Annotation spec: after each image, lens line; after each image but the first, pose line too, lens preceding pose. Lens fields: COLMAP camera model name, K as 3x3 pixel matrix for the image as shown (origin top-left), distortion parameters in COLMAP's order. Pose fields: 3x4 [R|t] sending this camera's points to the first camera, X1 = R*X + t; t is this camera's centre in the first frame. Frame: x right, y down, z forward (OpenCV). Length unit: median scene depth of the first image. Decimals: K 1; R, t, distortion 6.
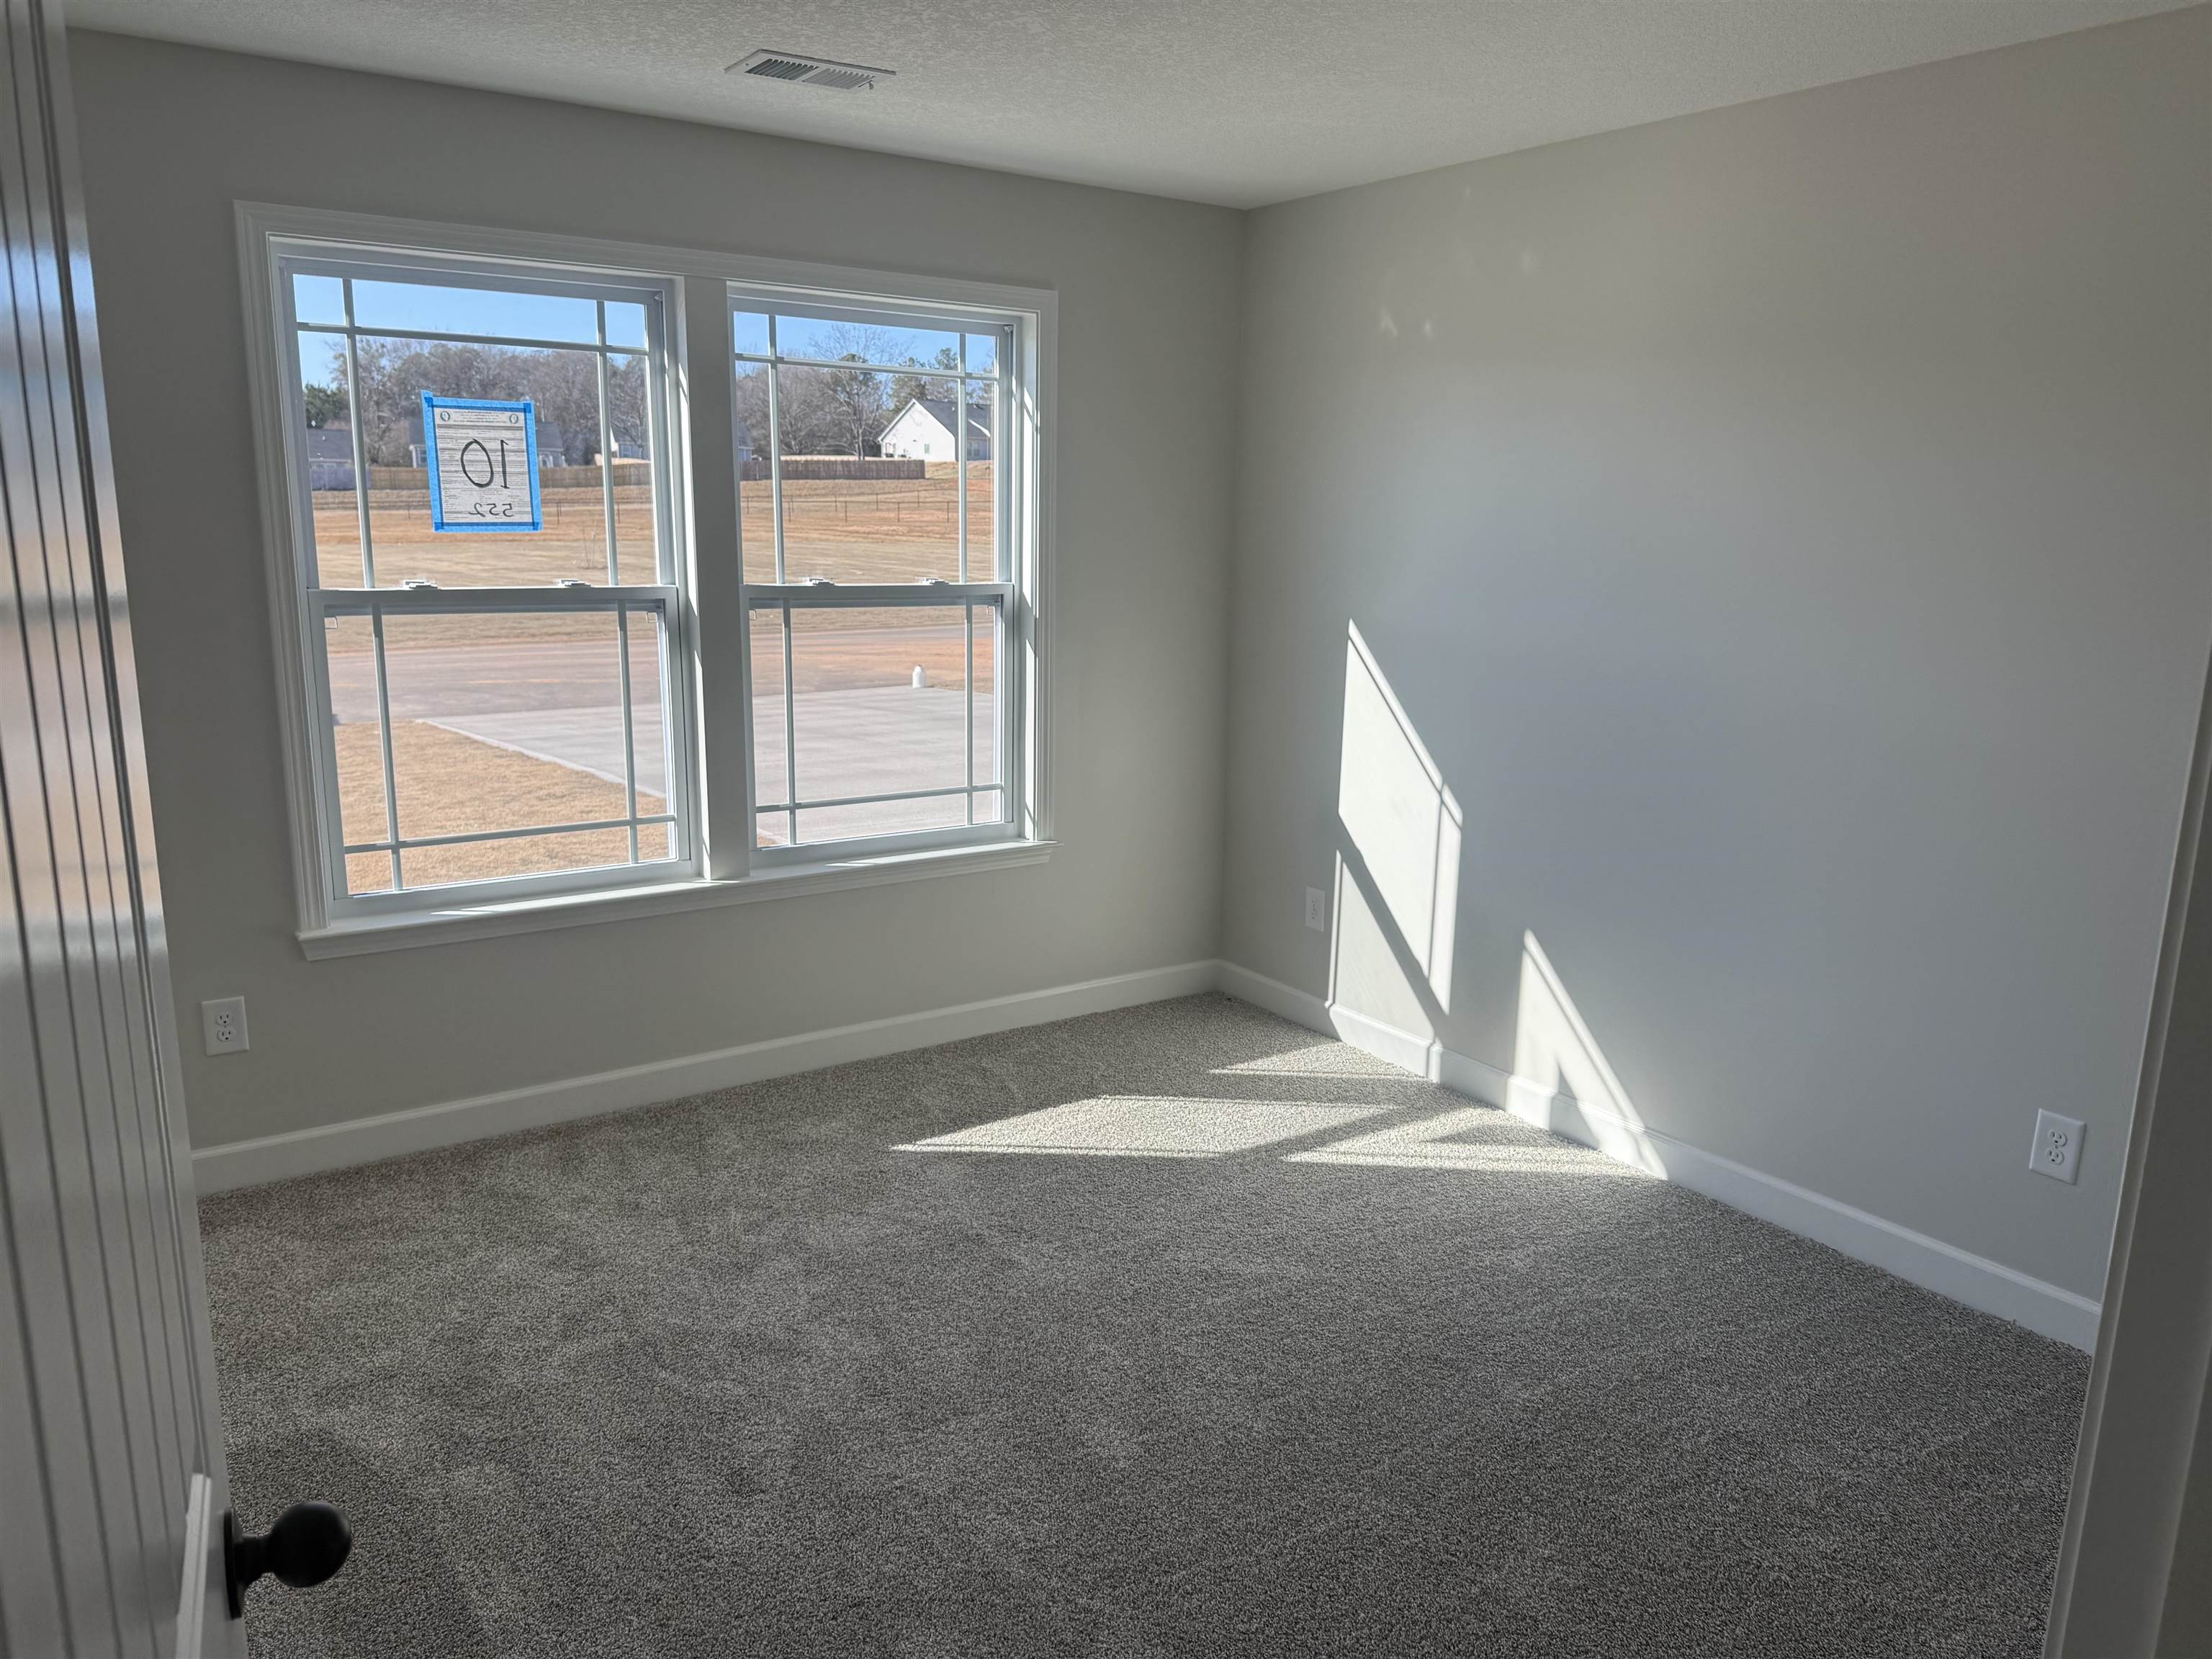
lens RADIAL K [[1553.5, 0, 1103.2], [0, 1553.5, 833.1], [0, 0, 1]] dist [-0.005227, 0.000170]
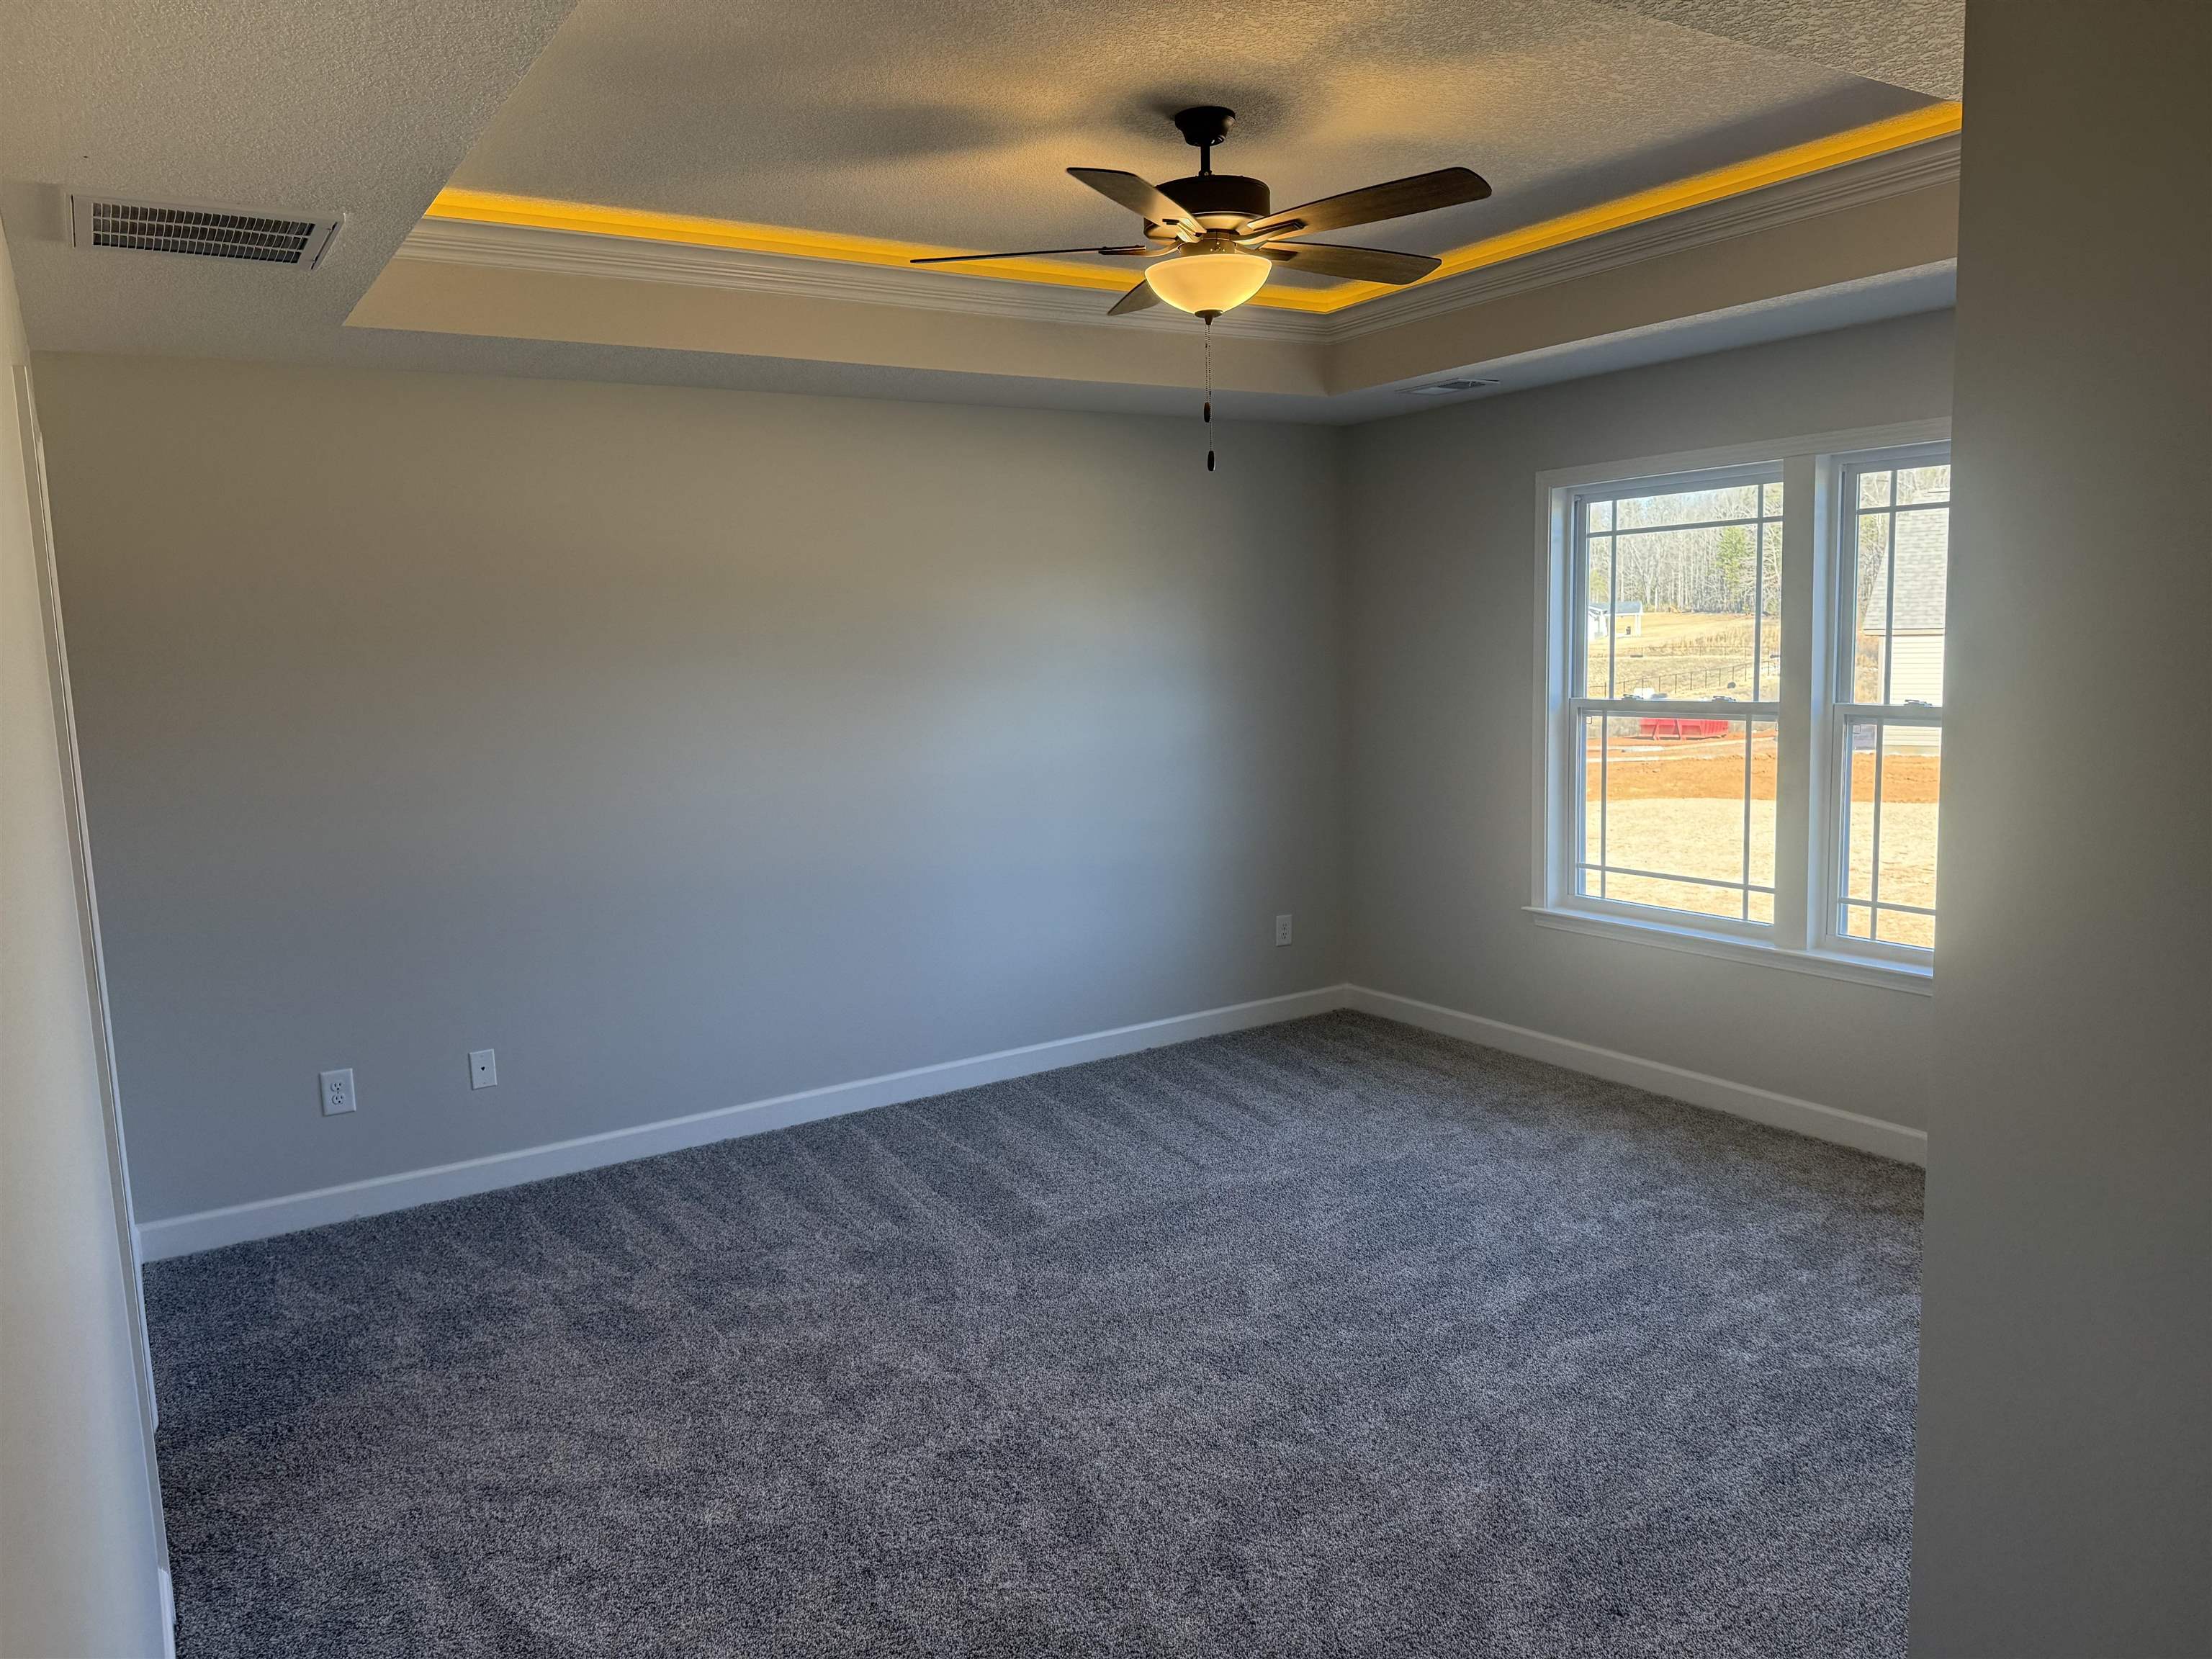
lens RADIAL K [[1553.5, 0, 1103.8], [0, 1553.5, 819.4], [0, 0, 1]] dist [-0.005227, 0.000170]
pose [[-0.043492, 0.097141, -0.994320, 1.038783], [-0.166605, 0.980620, 0.103090, -0.113451], [0.985064, 0.170143, -0.026465, 0.559403]]
